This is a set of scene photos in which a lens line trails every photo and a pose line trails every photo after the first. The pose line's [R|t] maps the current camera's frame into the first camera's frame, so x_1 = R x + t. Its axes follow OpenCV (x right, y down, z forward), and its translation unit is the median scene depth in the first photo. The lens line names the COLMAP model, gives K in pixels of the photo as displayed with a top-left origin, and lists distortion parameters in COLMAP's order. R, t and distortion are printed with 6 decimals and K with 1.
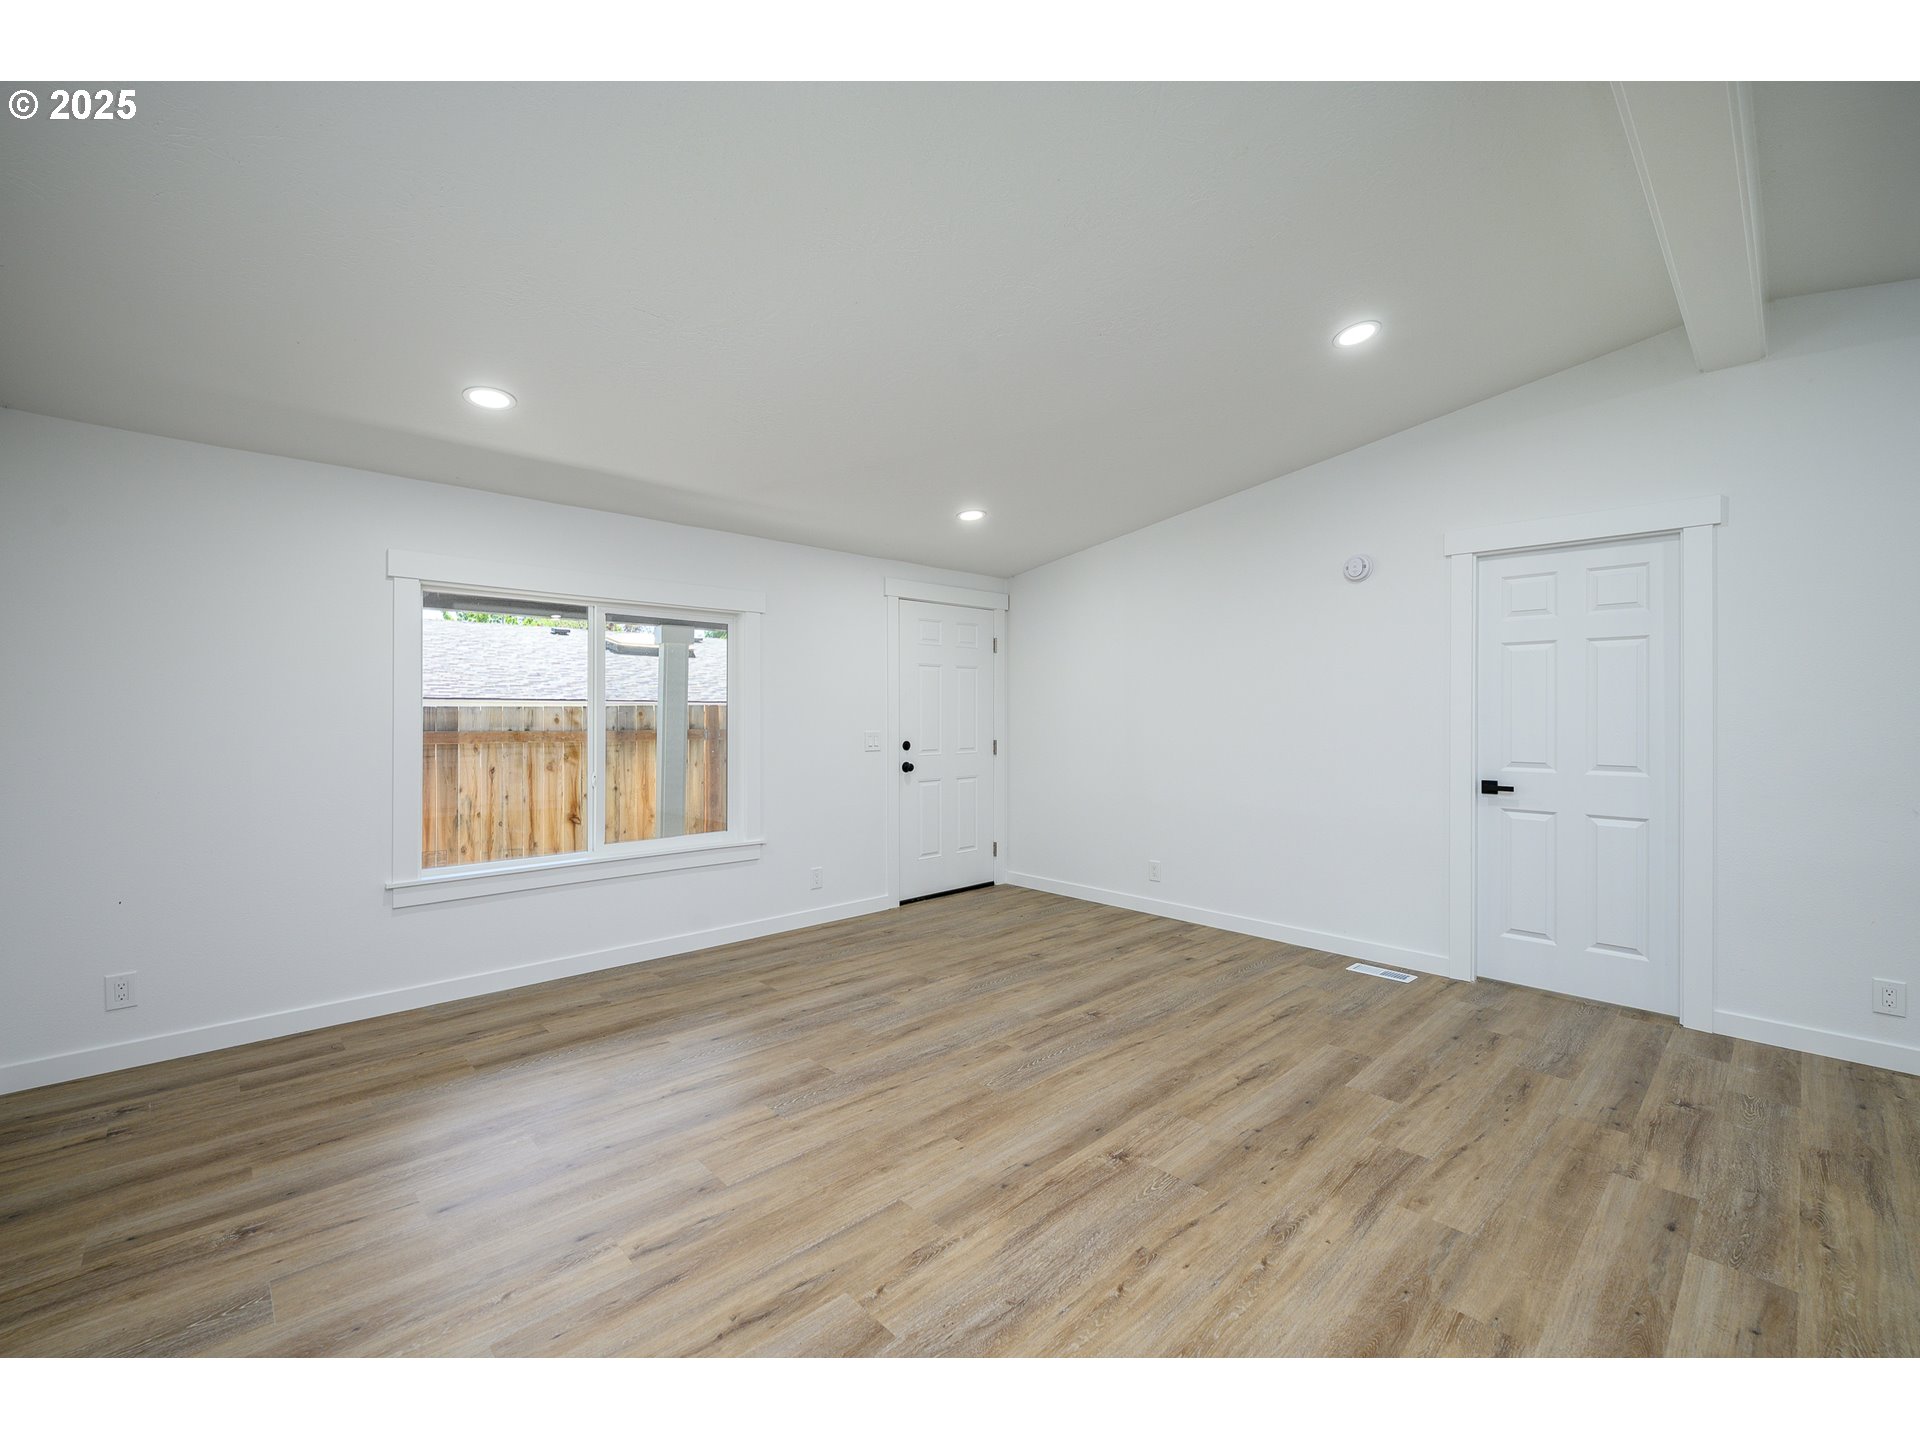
lens RADIAL K [[788.3, 0, 967.1], [0, 788.3, 709.1], [0, 0, 1]] dist [0.001280, 0.000063]
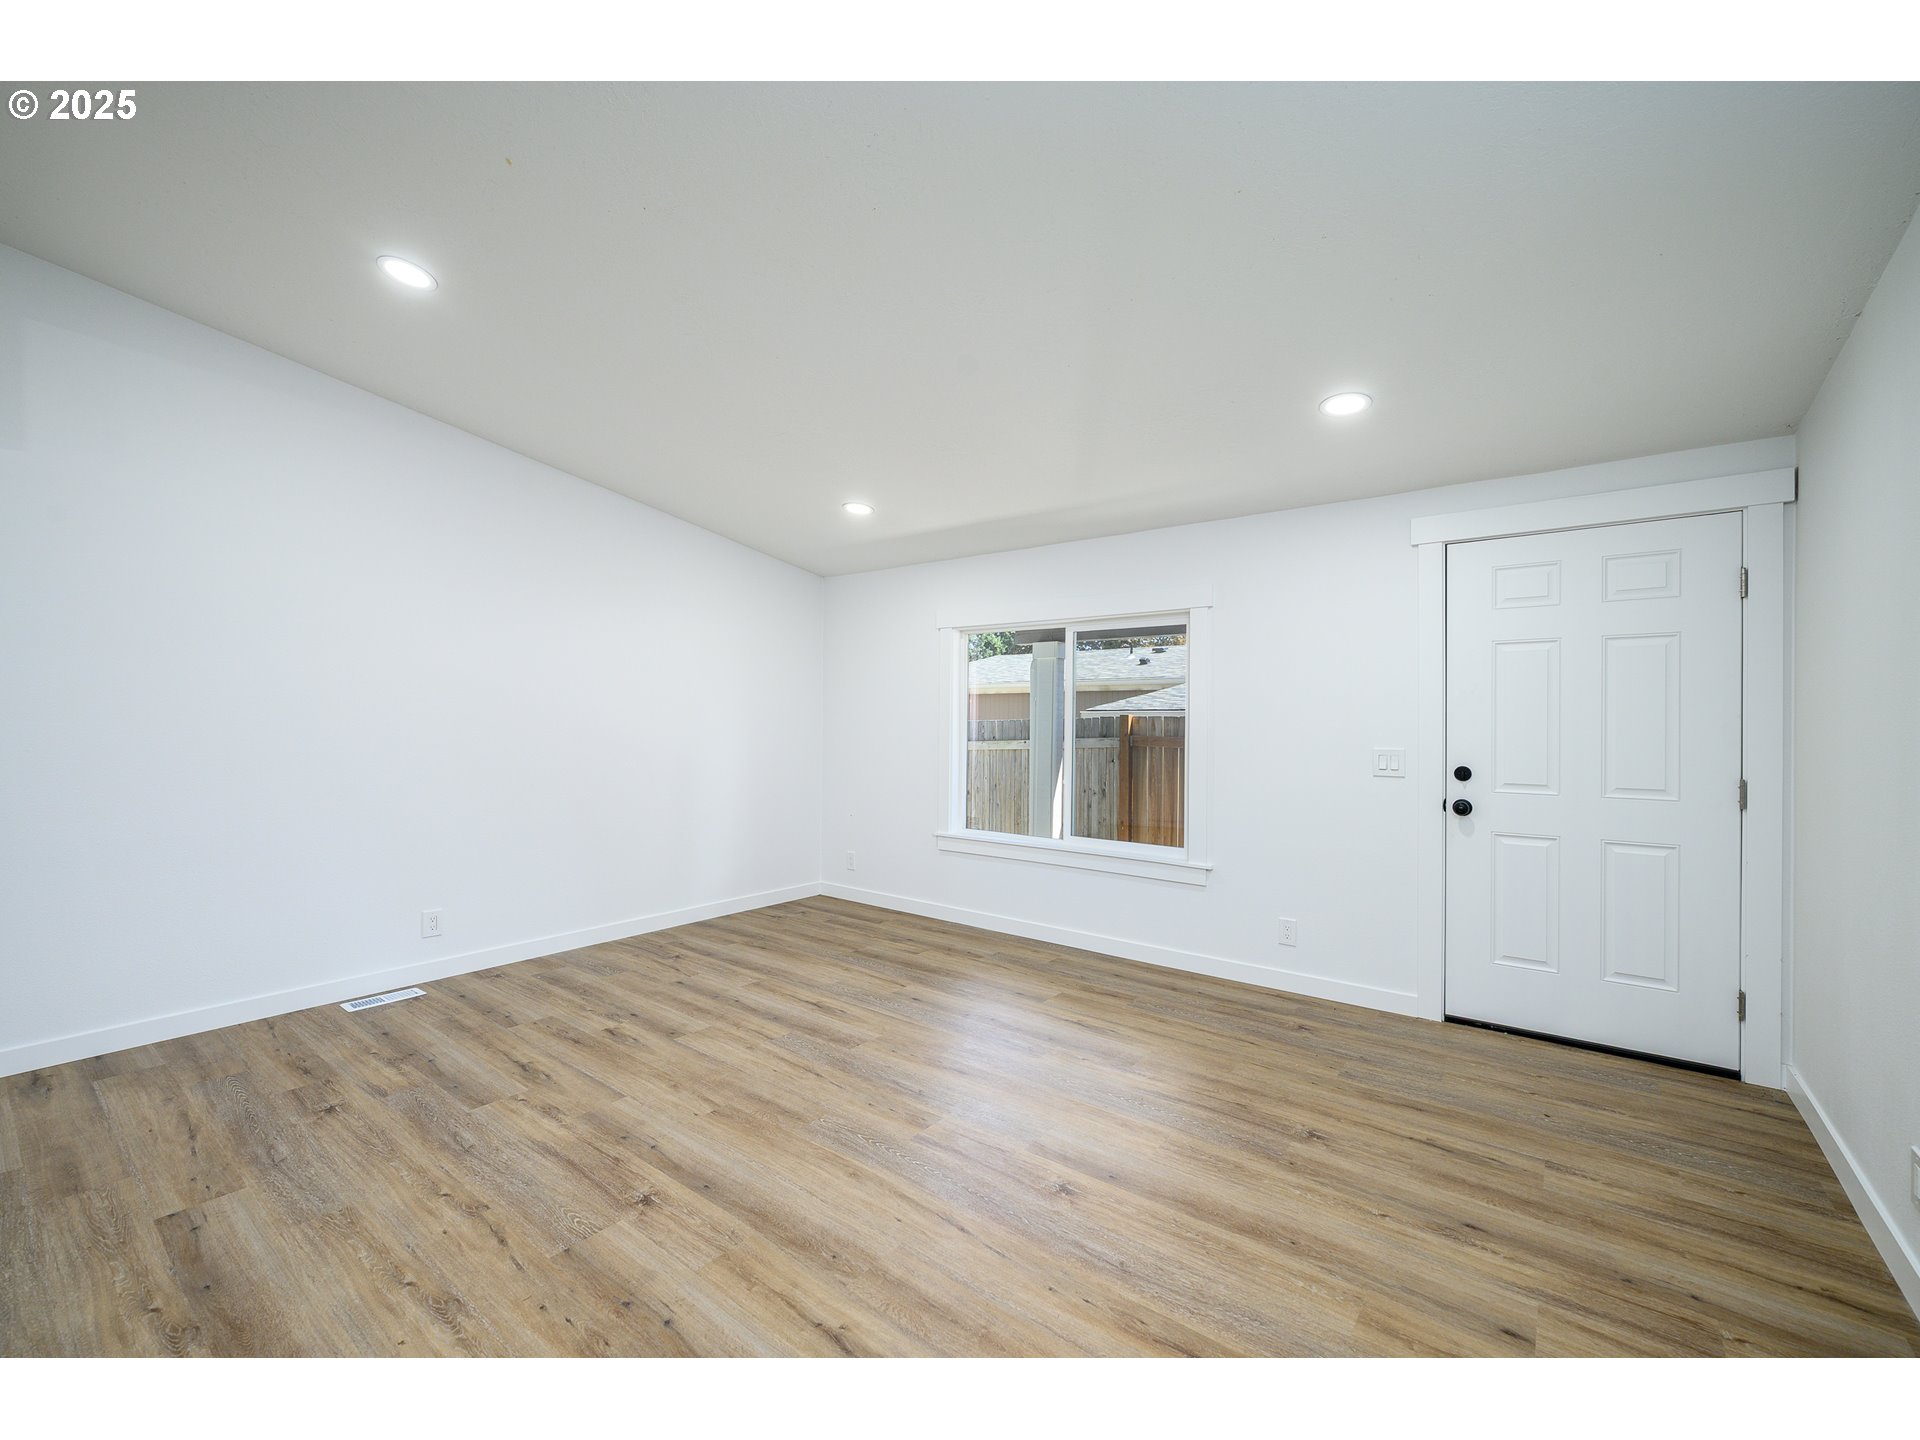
lens RADIAL K [[788.3, 0, 967.5], [0, 788.3, 727.7], [0, 0, 1]] dist [0.001280, 0.000063]
pose [[0.165083, 0.007842, -0.986249, 0.645775], [-0.000519, 0.999969, 0.007864, 0.006516], [0.986280, -0.000786, 0.165081, 0.681145]]
